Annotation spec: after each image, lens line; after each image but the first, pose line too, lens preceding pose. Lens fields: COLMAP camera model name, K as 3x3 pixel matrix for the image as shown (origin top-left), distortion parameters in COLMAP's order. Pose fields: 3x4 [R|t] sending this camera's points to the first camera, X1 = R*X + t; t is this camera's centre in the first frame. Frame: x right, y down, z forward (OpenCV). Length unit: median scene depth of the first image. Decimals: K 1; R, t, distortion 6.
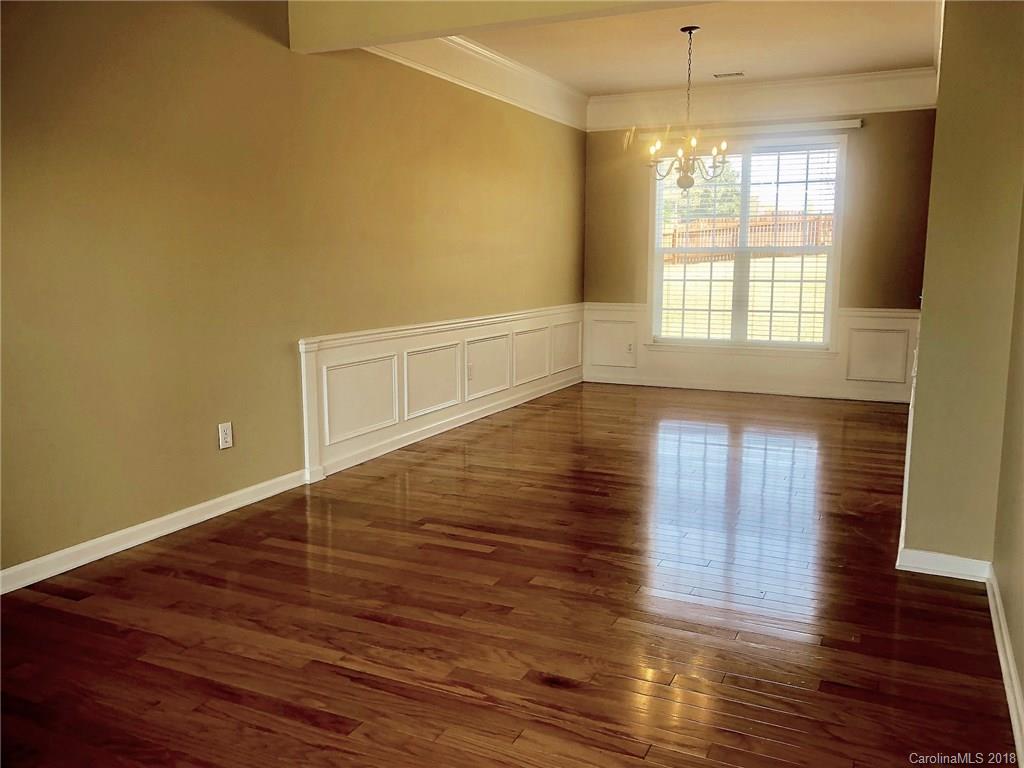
lens RADIAL K [[840.8, 0, 522.8], [0, 840.8, 382.5], [0, 0, 1]] dist [0.012486, -0.001438]
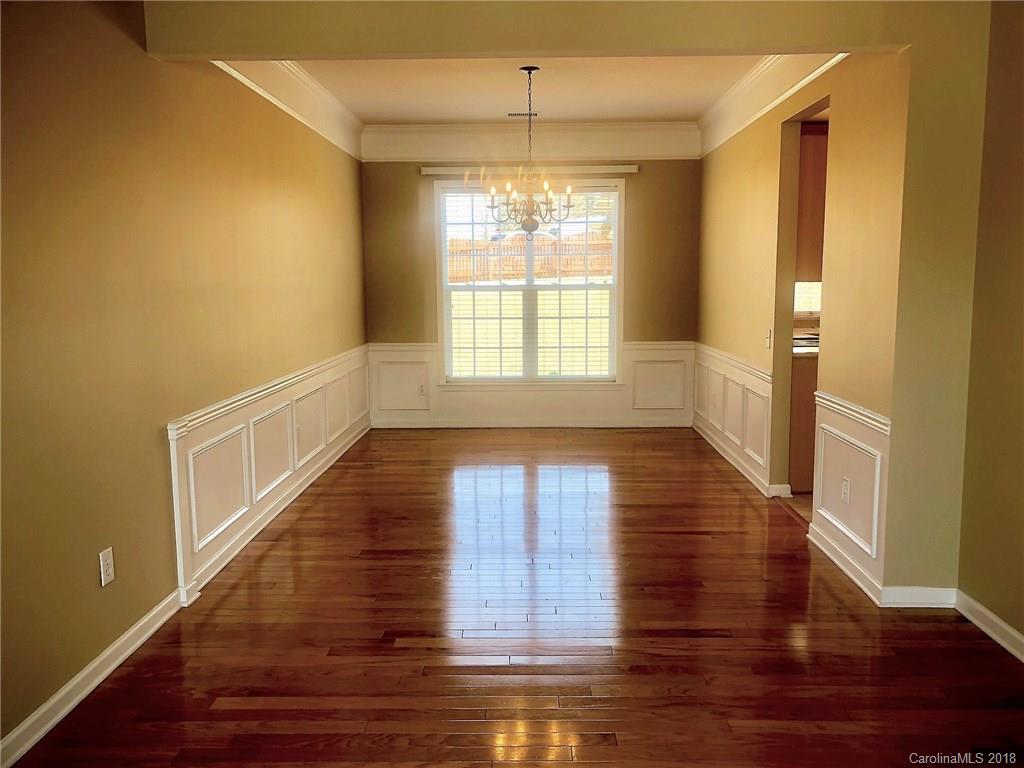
lens RADIAL K [[828.4, 0, 512.0], [0, 828.4, 384.0], [0, 0, 1]] dist [0.098576, -0.228066]
pose [[0.911656, -0.057490, 0.406912, -0.172193], [0.065987, 0.997797, -0.006868, -0.036244], [-0.405621, 0.033112, 0.913441, 0.099426]]
